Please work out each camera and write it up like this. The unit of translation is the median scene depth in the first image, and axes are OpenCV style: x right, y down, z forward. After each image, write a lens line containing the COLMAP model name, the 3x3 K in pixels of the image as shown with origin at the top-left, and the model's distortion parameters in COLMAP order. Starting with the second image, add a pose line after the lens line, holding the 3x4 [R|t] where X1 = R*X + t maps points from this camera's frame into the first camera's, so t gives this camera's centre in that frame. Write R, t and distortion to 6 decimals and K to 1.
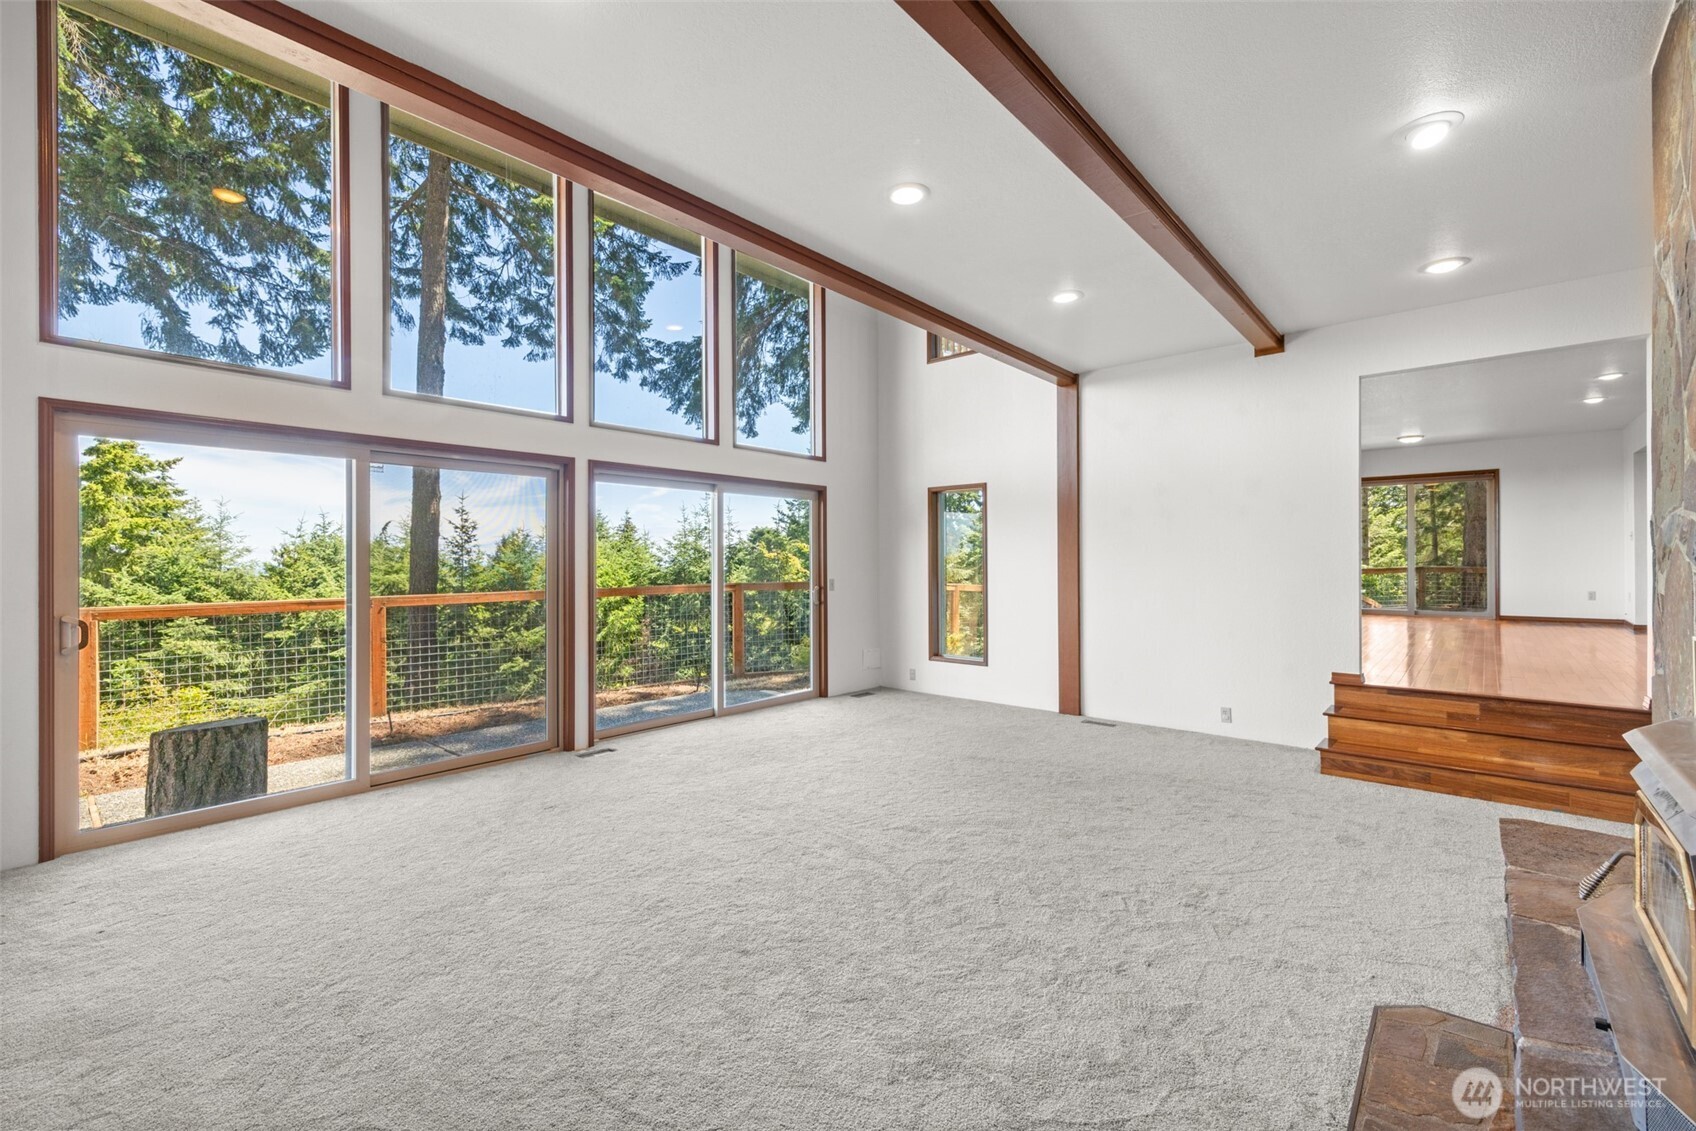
lens RADIAL K [[721.8, 0, 847.4], [0, 721.8, 559.4], [0, 0, 1]] dist [0.005122, 0.000231]
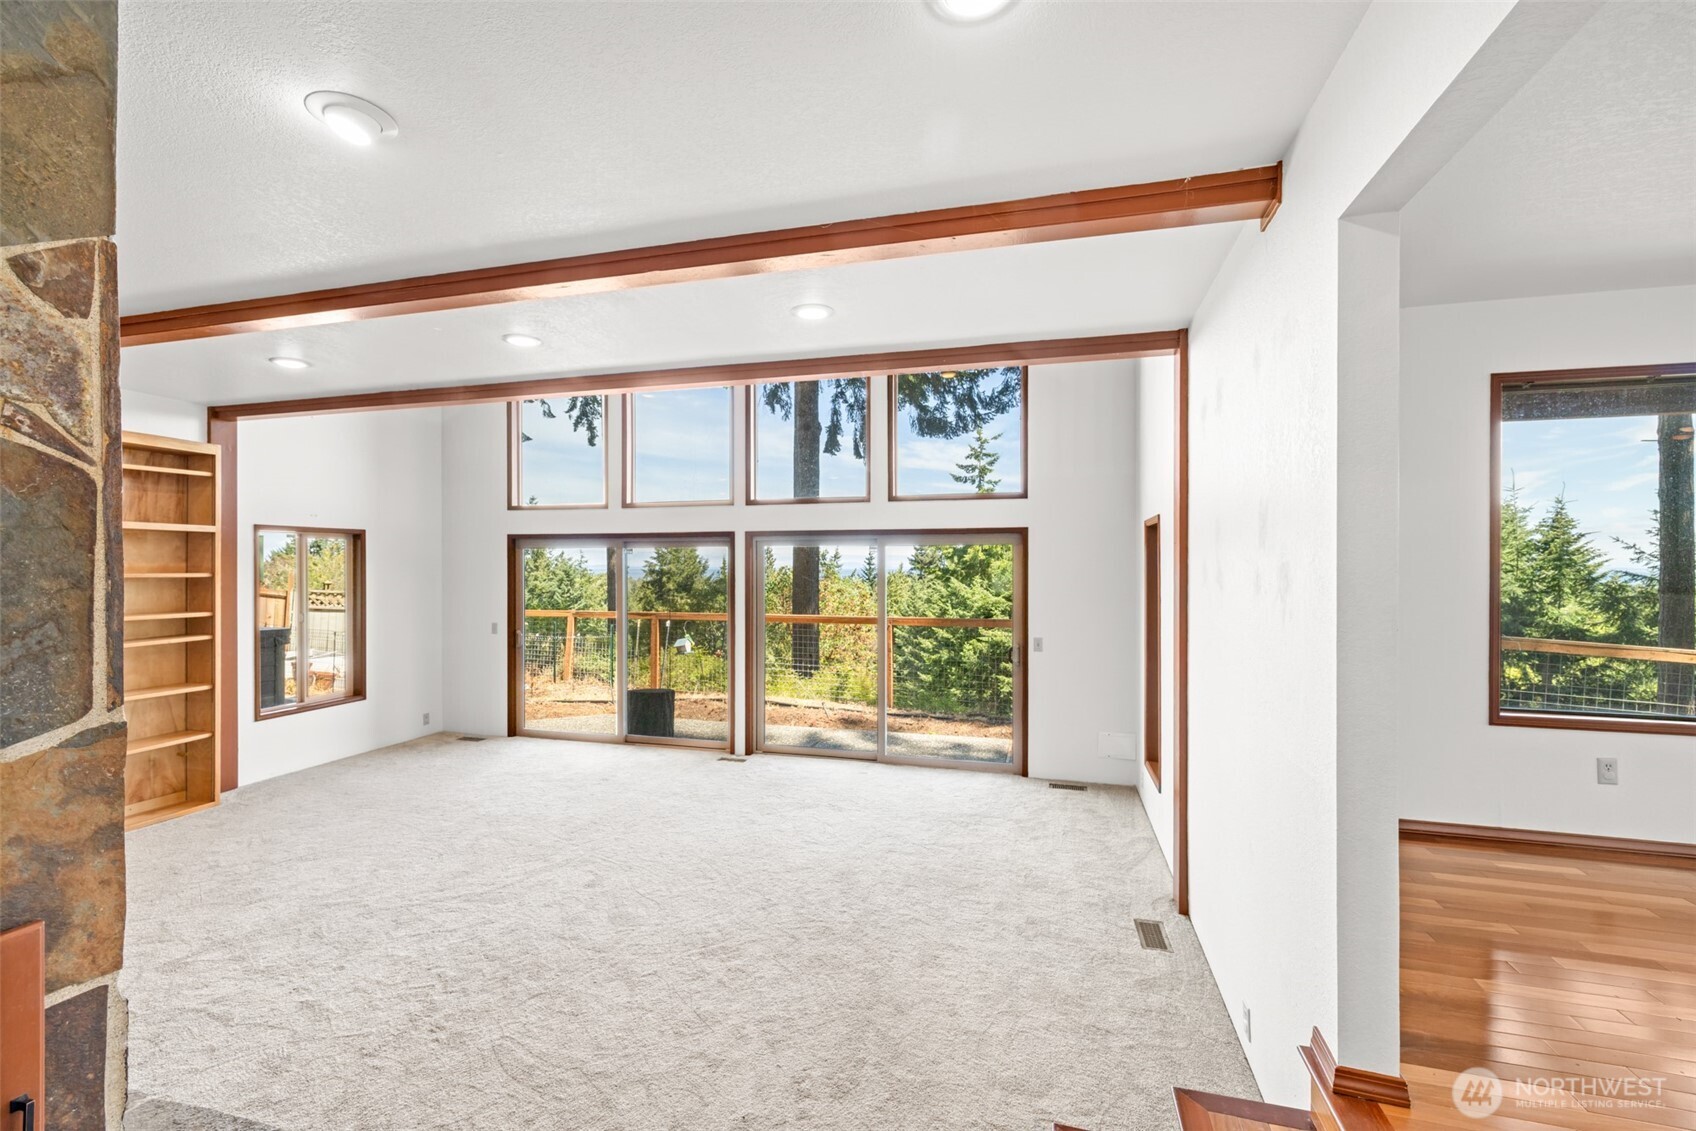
lens RADIAL K [[721.8, 0, 847.4], [0, 721.8, 559.4], [0, 0, 1]] dist [0.005122, 0.000231]
pose [[0.425404, -0.004753, -0.904991, 0.718640], [0.005946, 0.999979, -0.002457, -0.069179], [0.904984, -0.004336, 0.425423, 0.492985]]
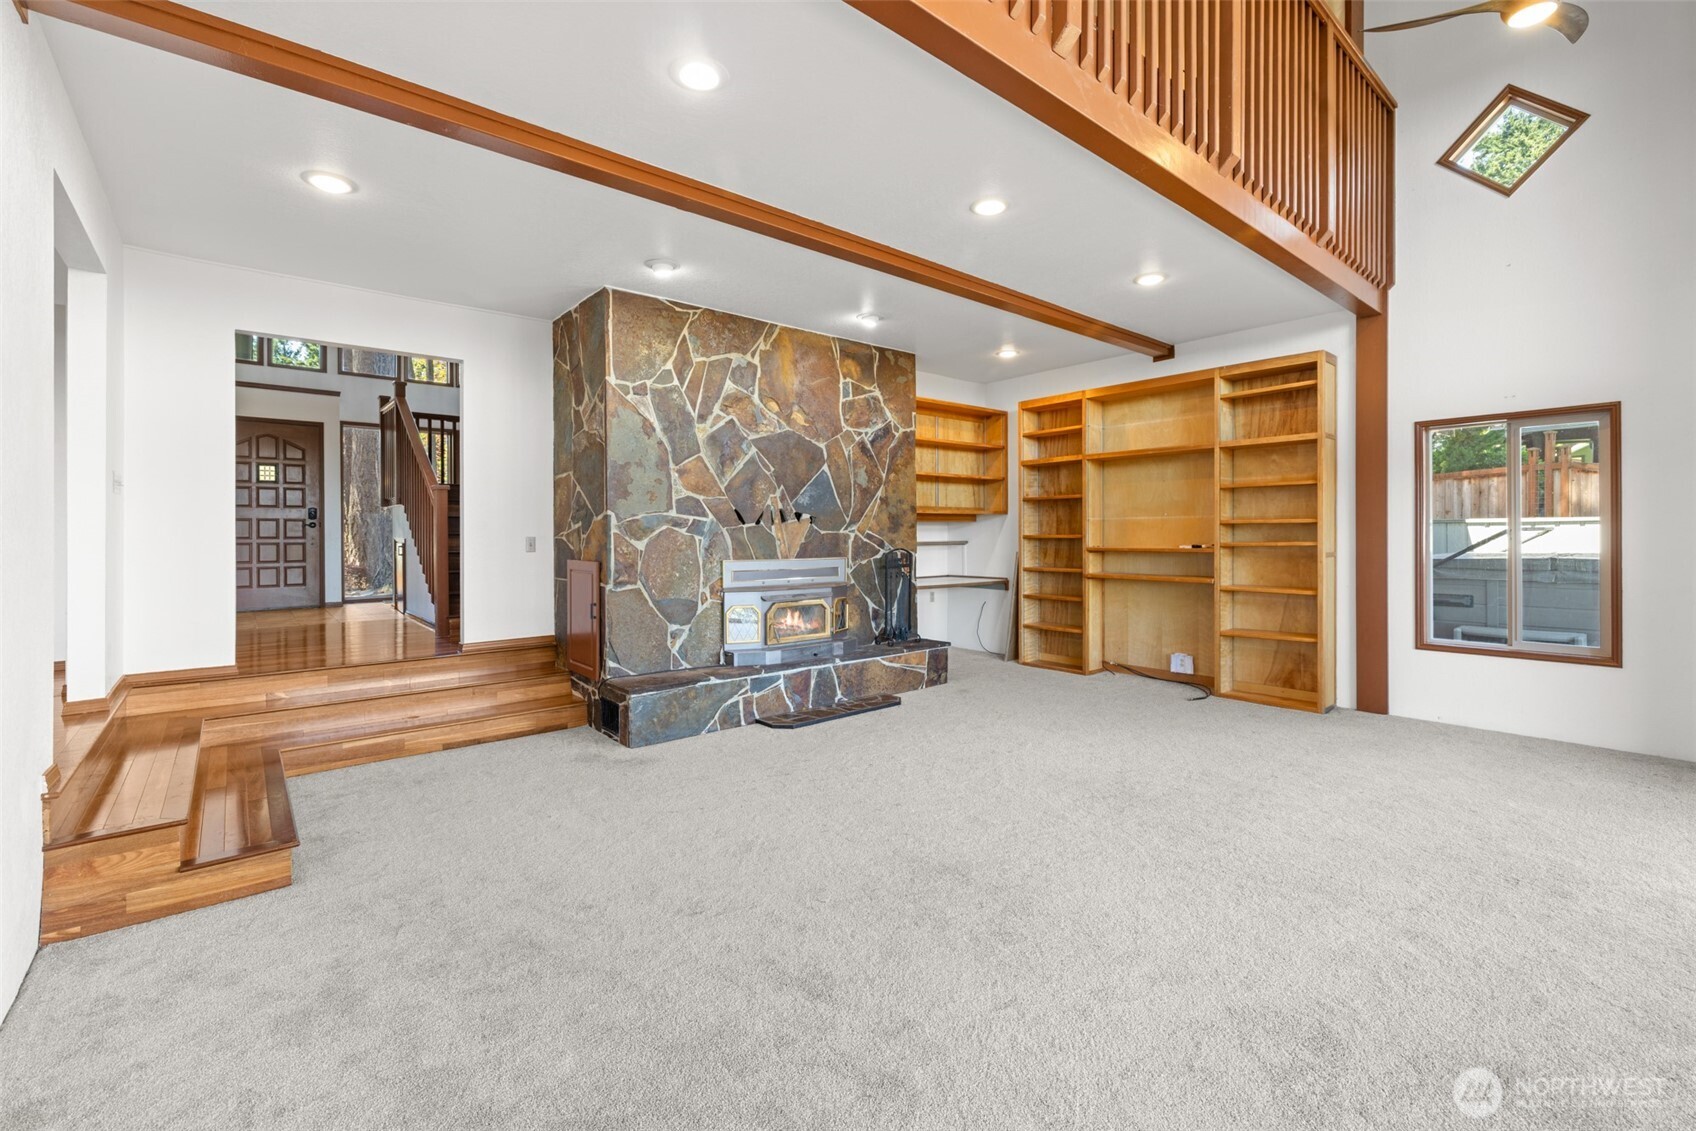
lens RADIAL K [[721.8, 0, 847.4], [0, 721.8, 559.4], [0, 0, 1]] dist [0.005122, 0.000231]
pose [[-0.988609, -0.000748, 0.150506, 0.066850], [0.003264, 0.999646, 0.026405, 0.007982], [-0.150472, 0.026595, -0.988256, 1.081744]]
